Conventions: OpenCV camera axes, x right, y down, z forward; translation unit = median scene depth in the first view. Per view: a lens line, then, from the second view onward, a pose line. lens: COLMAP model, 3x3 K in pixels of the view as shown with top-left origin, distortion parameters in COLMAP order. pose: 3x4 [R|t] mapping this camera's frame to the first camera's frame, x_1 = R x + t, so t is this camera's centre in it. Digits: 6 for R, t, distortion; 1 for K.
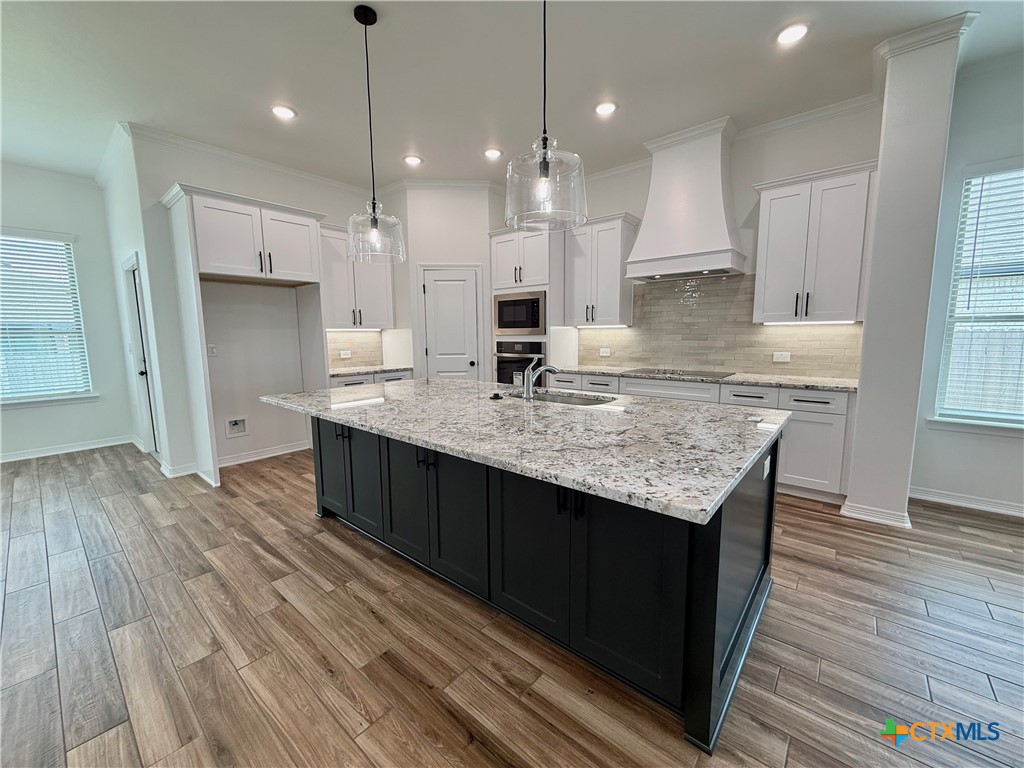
lens RADIAL K [[409.0, 0, 512.0], [0, 409.0, 384.0], [0, 0, 1]] dist [0.000174, -0.000228]
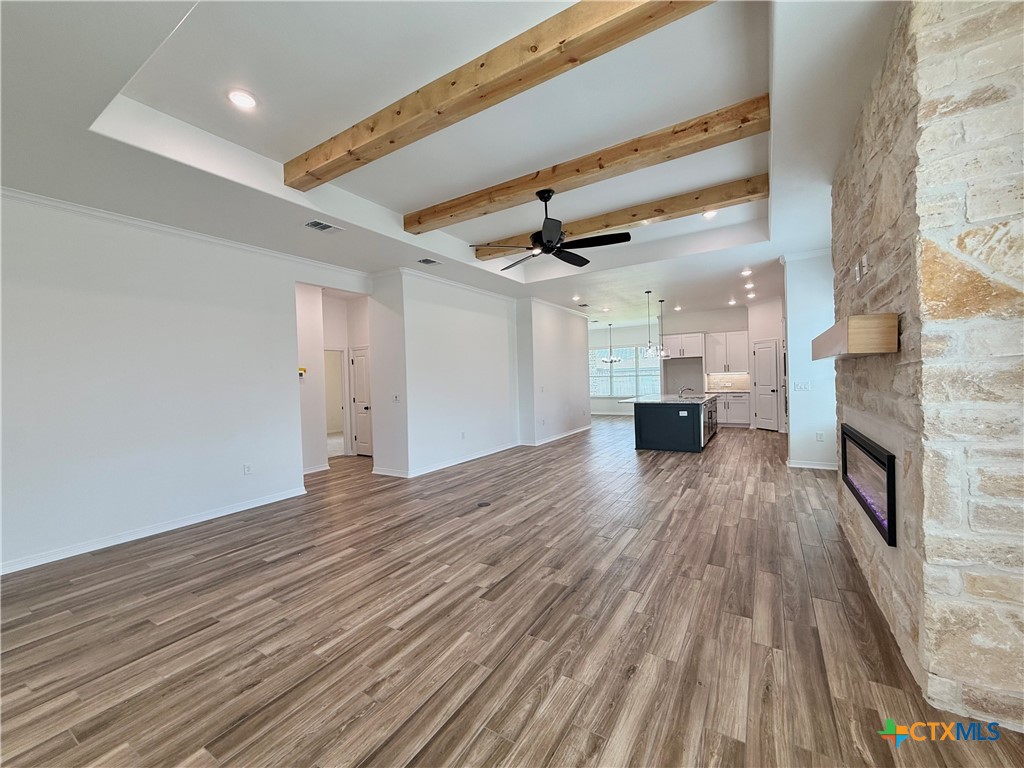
lens RADIAL K [[409.0, 0, 512.0], [0, 409.0, 384.0], [0, 0, 1]] dist [0.000174, -0.000228]
pose [[0.144193, 0.017919, -0.989387, 2.073431], [-0.093441, 0.995615, 0.004414, 0.028502], [0.985128, 0.091812, 0.145235, -0.588688]]
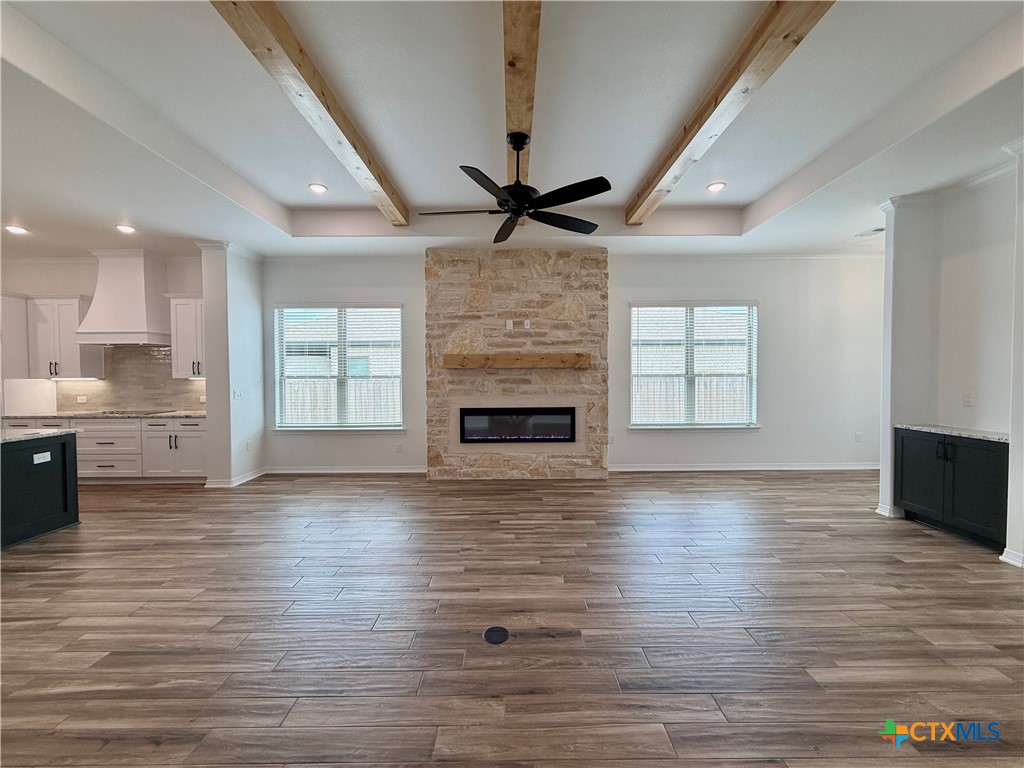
lens RADIAL K [[409.0, 0, 512.0], [0, 409.0, 384.0], [0, 0, 1]] dist [0.000174, -0.000228]
pose [[0.760839, -0.009492, 0.648872, 0.520566], [0.078119, 0.993961, -0.077059, 0.088569], [-0.644222, 0.109318, 0.756986, -0.953347]]
